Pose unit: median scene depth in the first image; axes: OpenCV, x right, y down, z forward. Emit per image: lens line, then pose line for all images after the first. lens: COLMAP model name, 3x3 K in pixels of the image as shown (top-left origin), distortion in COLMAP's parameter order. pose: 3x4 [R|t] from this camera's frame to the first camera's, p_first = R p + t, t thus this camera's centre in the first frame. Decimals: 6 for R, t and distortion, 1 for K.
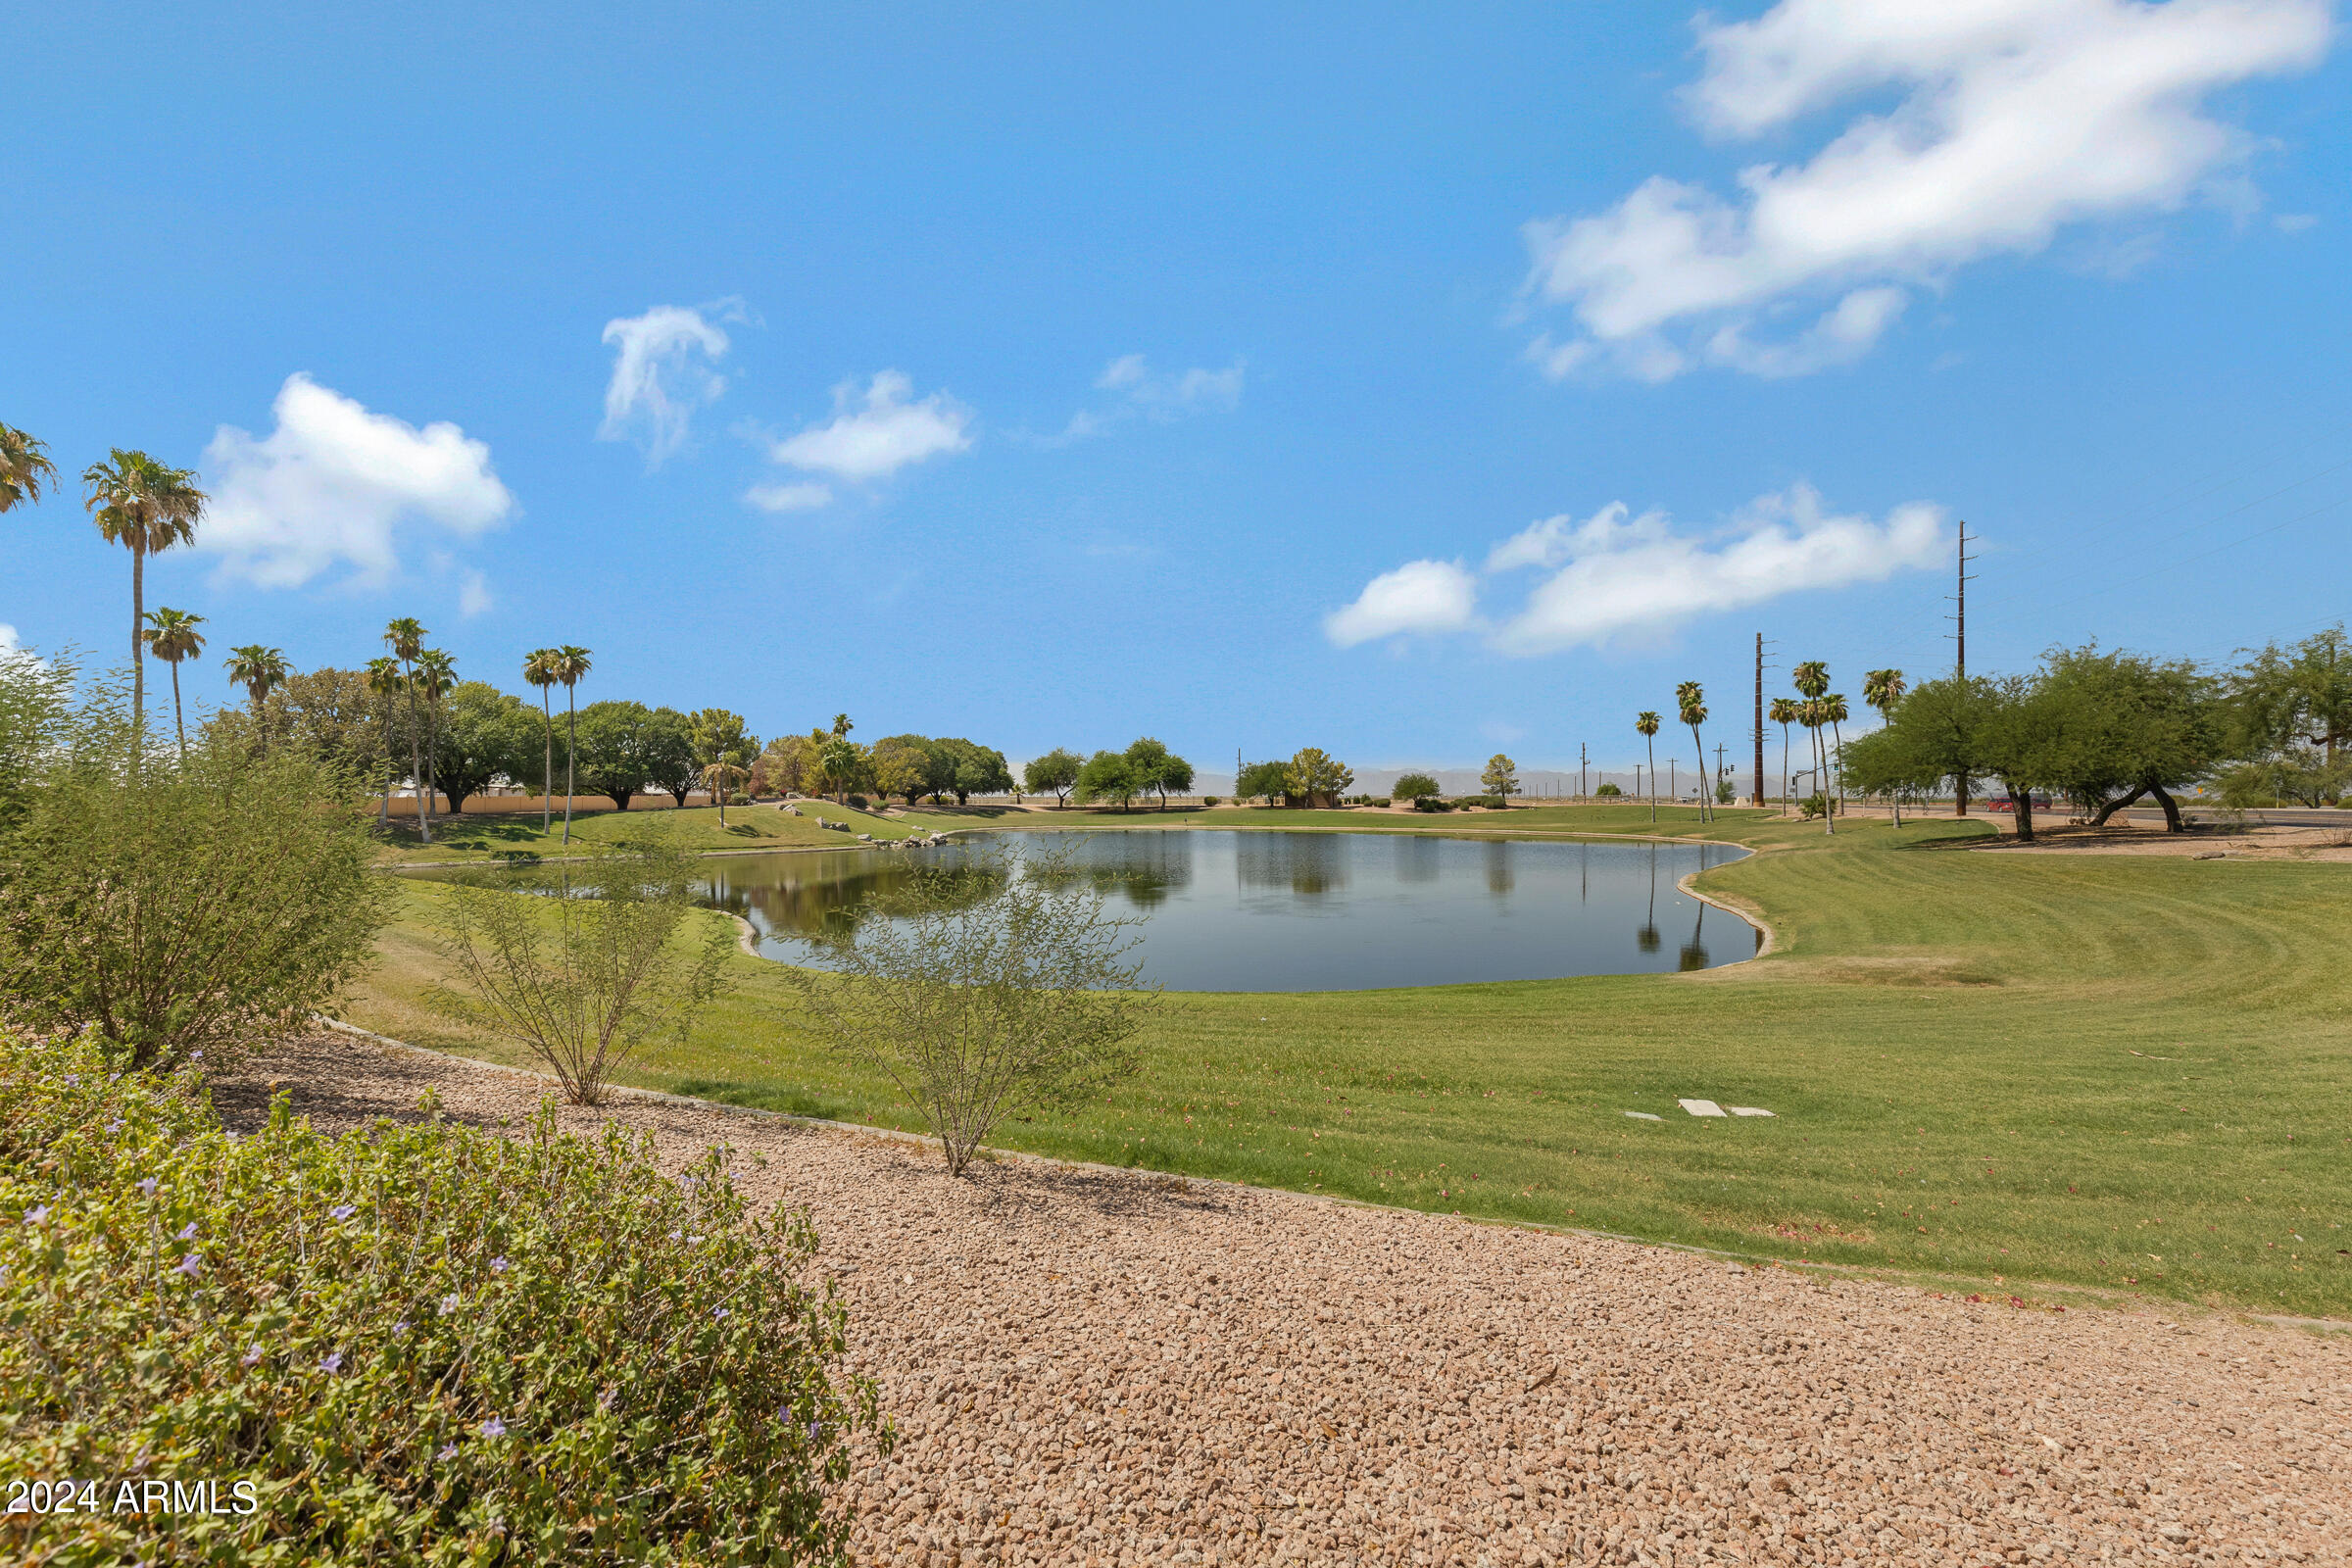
lens RADIAL K [[1057.3, 0, 1173.3], [0, 1057.3, 791.1], [0, 0, 1]] dist [0.000722, 0.000041]
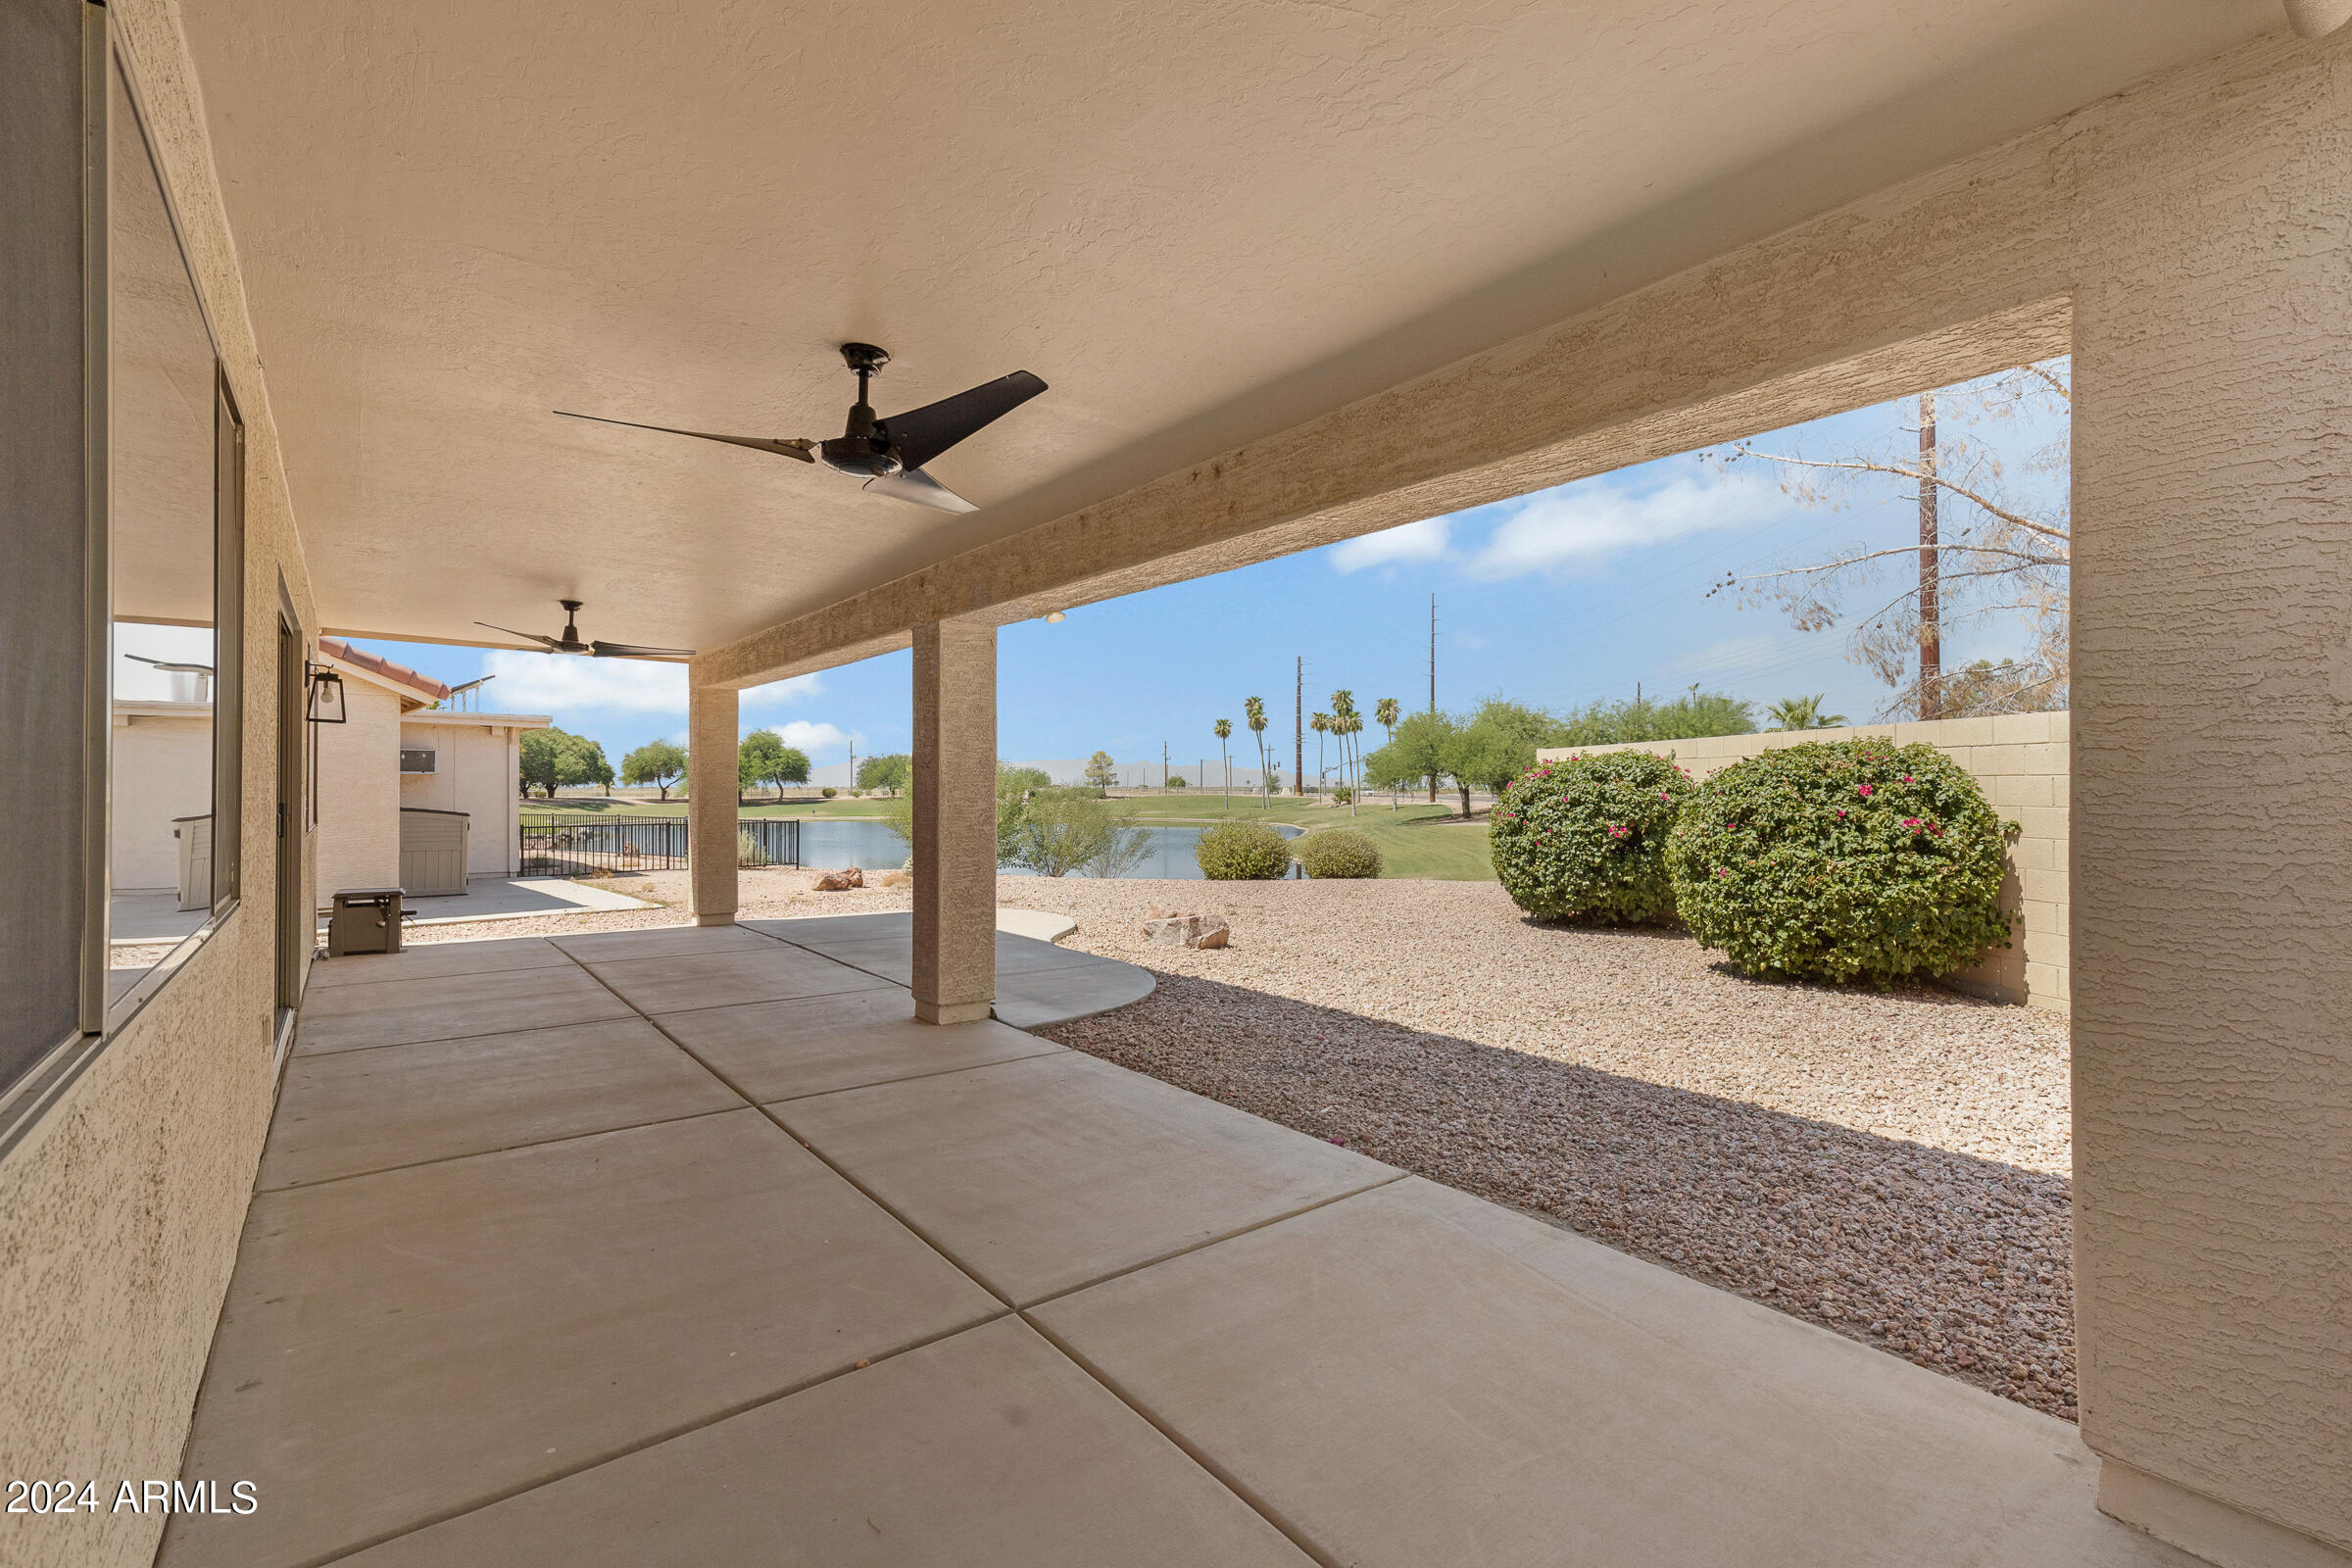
lens RADIAL K [[1079.8, 0, 1186.8], [0, 1079.8, 773.3], [0, 0, 1]] dist [0.017236, 0.000050]
pose [[0.914323, 0.003371, 0.404971, -0.103201], [-0.000671, 0.999977, -0.006809, -0.003686], [-0.404985, 0.005954, 0.914304, -0.137794]]
